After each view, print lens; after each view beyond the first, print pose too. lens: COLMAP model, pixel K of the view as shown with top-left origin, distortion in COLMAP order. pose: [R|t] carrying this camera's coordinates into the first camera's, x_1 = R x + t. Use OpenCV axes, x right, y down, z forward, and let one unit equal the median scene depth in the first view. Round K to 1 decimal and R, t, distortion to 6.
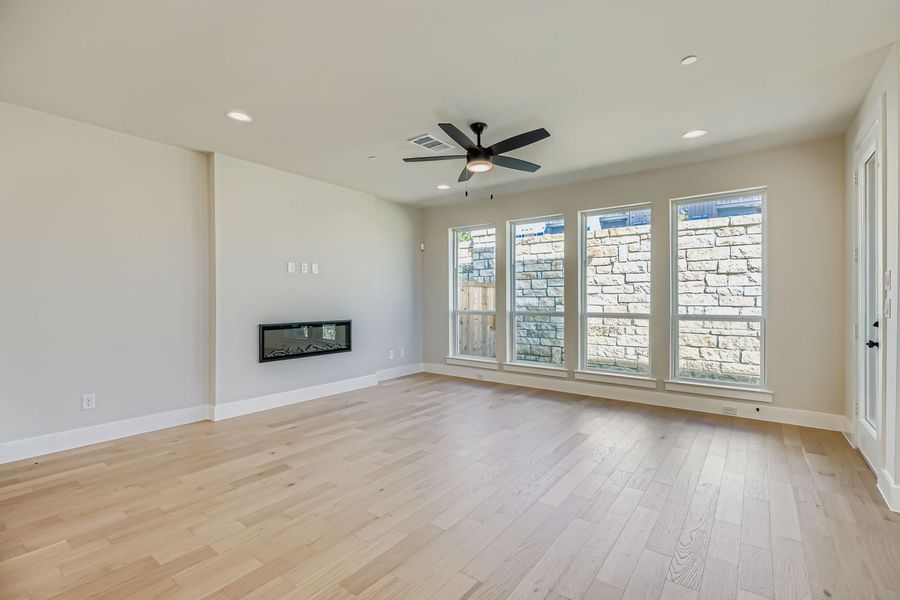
lens RADIAL K [[408.2, 0, 456.8], [0, 408.2, 295.7], [0, 0, 1]] dist [-0.002955, 0.000320]
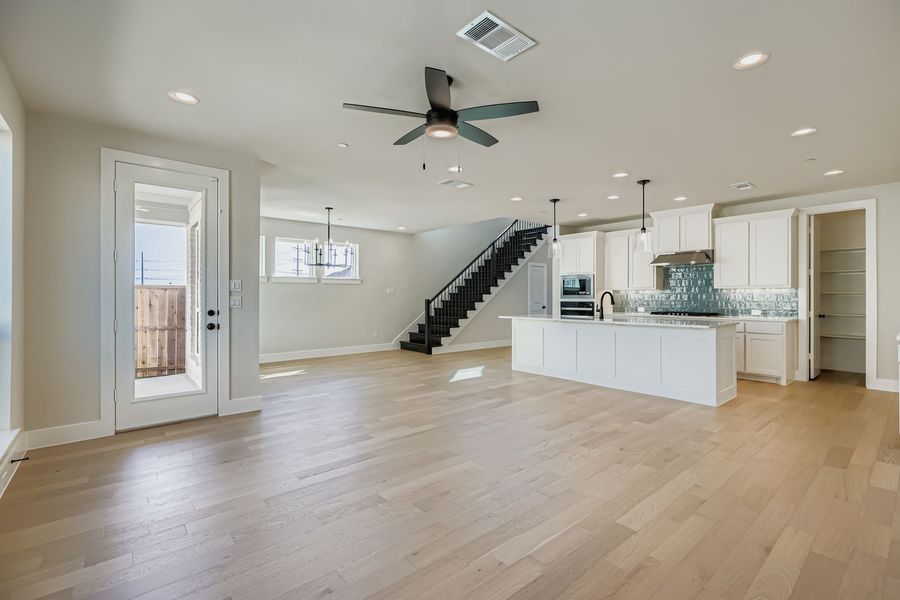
lens RADIAL K [[408.2, 0, 458.2], [0, 408.2, 295.1], [0, 0, 1]] dist [-0.002955, 0.000320]
pose [[-0.978191, 0.001520, 0.207701, -0.069511], [-0.001030, 0.999925, -0.012169, 0.007241], [-0.207704, -0.012118, -0.978117, 0.871218]]
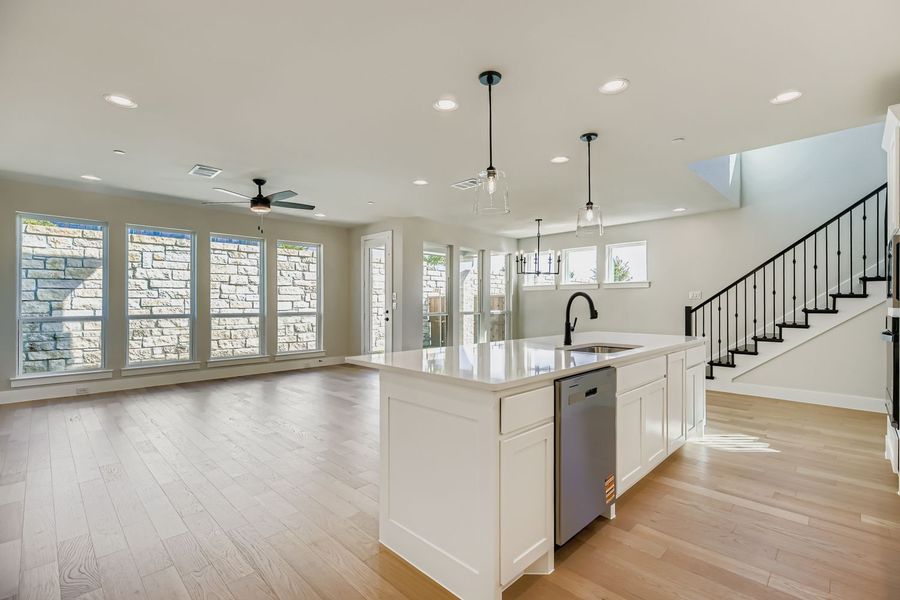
lens RADIAL K [[408.2, 0, 457.1], [0, 408.2, 303.3], [0, 0, 1]] dist [-0.002955, 0.000320]
pose [[0.132840, -0.001295, 0.991137, -0.615502], [-0.006997, 0.999973, 0.002245, 0.000456], [-0.991113, -0.007233, 0.132828, 0.066516]]
